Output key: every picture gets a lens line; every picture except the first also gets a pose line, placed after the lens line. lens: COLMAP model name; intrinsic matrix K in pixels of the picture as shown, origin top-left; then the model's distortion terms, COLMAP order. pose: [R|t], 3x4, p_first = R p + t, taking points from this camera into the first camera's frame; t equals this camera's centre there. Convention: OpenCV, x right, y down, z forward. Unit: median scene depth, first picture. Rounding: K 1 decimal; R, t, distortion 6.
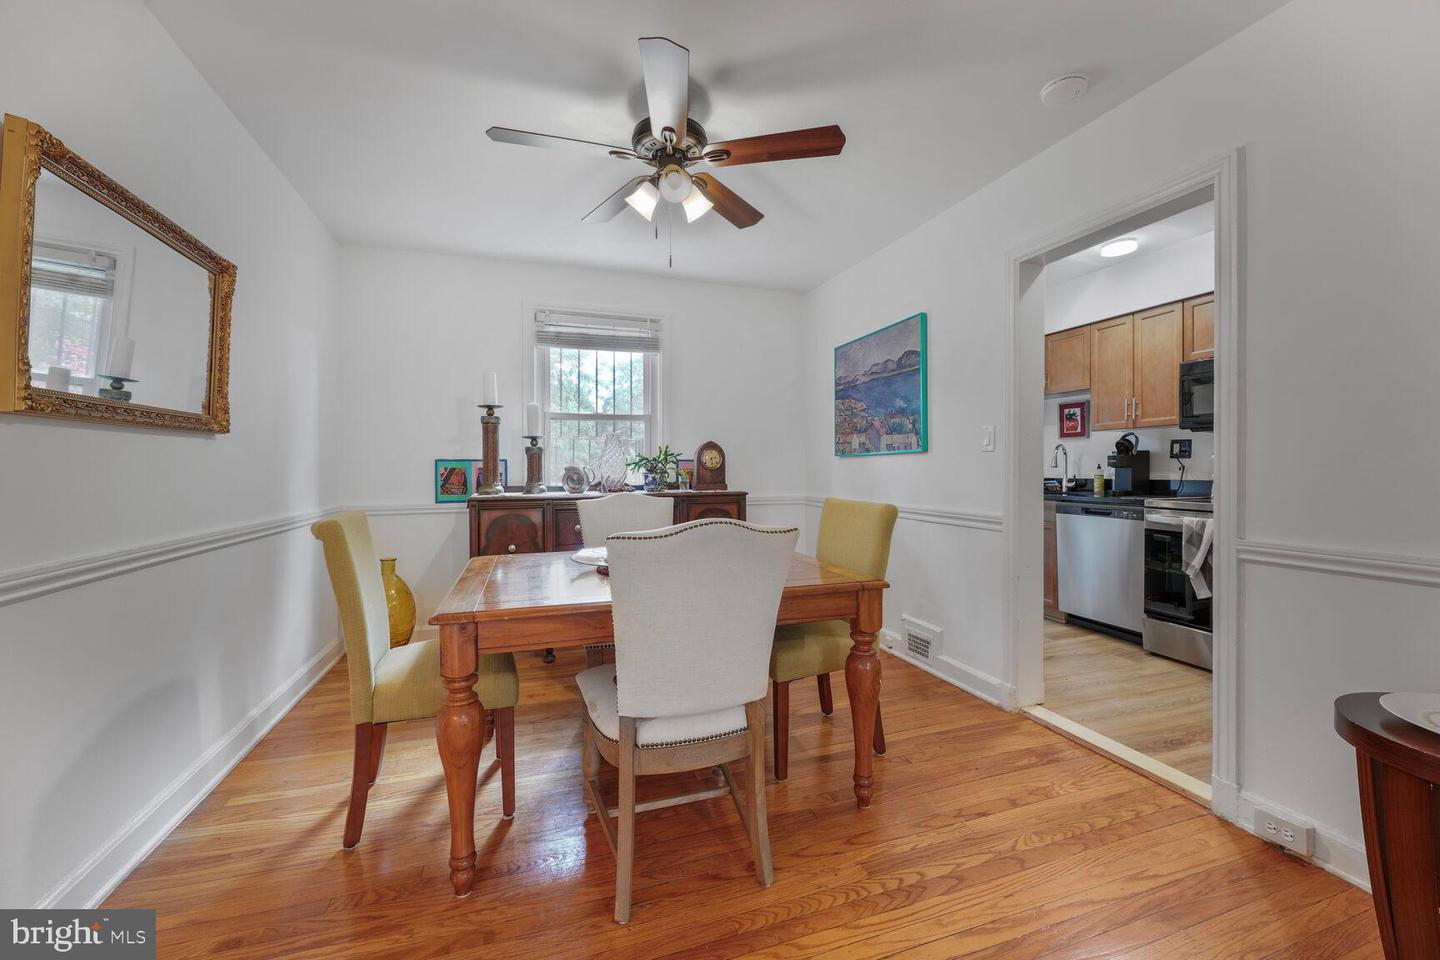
lens RADIAL K [[572.1, 0, 717.0], [0, 572.1, 475.8], [0, 0, 1]] dist [-0.003101, -0.000328]
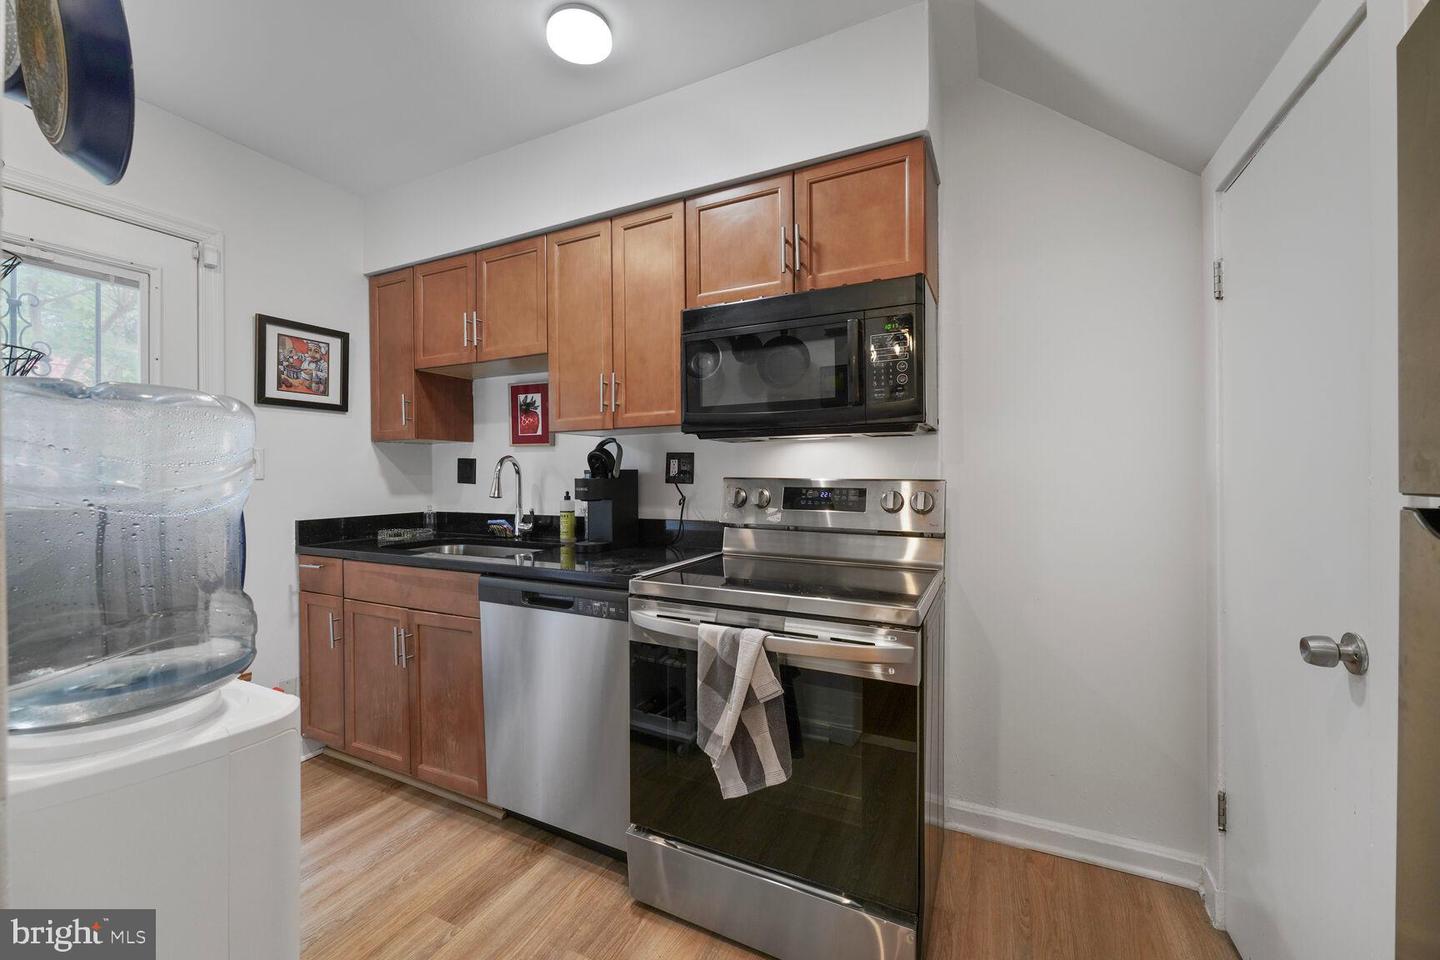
lens RADIAL K [[572.1, 0, 717.0], [0, 572.1, 475.8], [0, 0, 1]] dist [-0.003101, -0.000328]
pose [[0.709972, -0.001930, 0.704227, 0.411577], [0.010540, 0.999913, -0.007886, -0.033490], [-0.704151, 0.013022, 0.709931, 0.539052]]
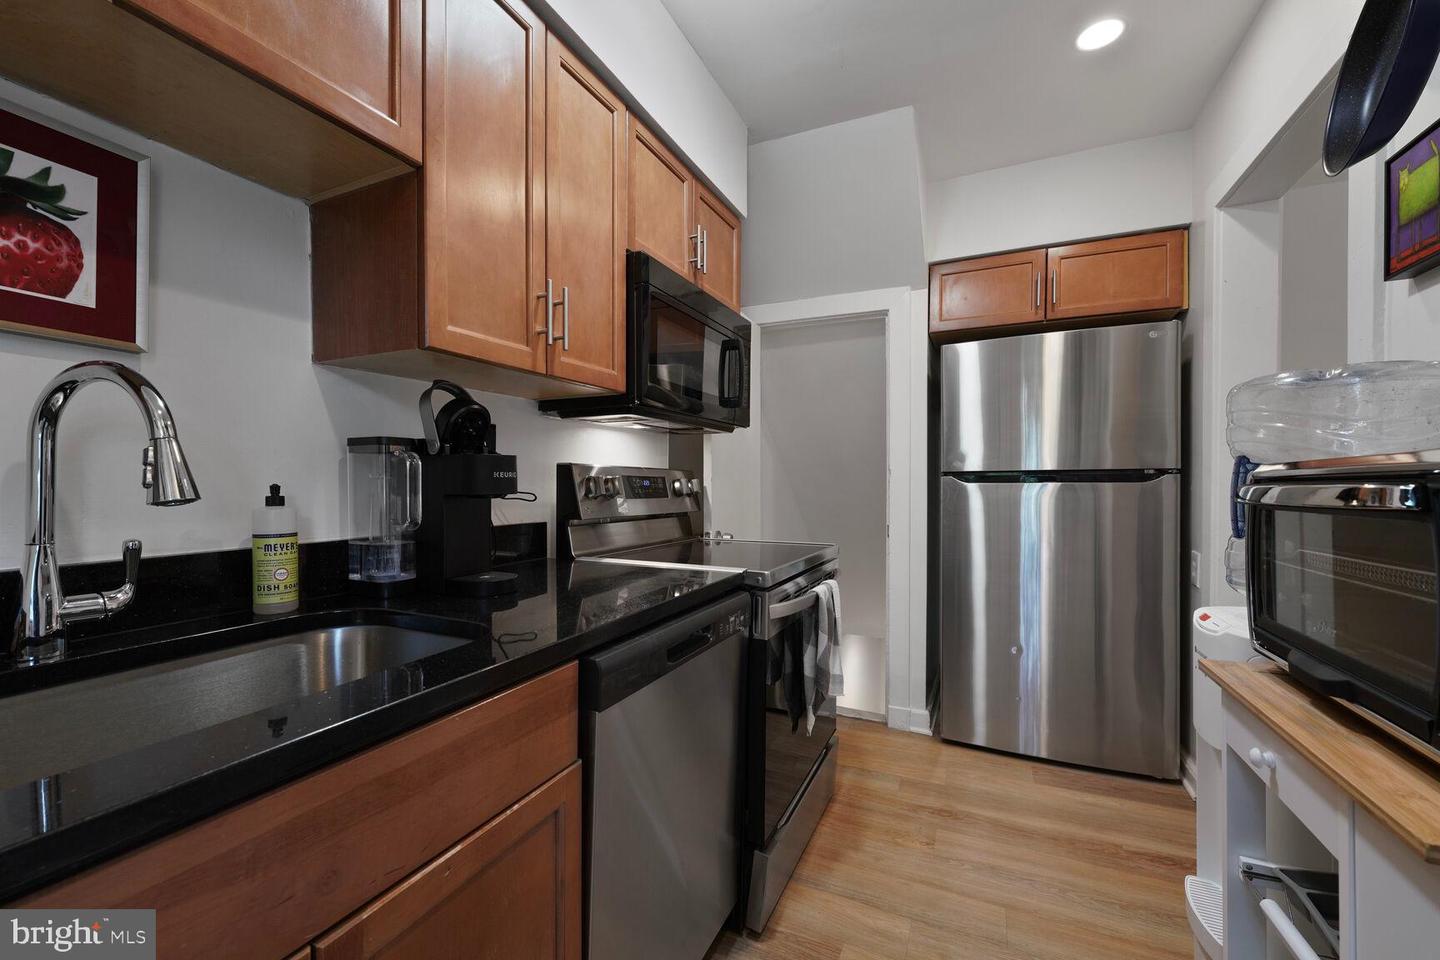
lens RADIAL K [[599.2, 0, 720.0], [0, 599.2, 480.0], [0, 0, 1]] dist [-0.003017, -0.000233]
pose [[-0.735287, 0.000003, 0.677756, 0.416973], [0.005920, 0.999962, 0.006417, -0.025323], [-0.677730, 0.008731, -0.735259, 1.171587]]
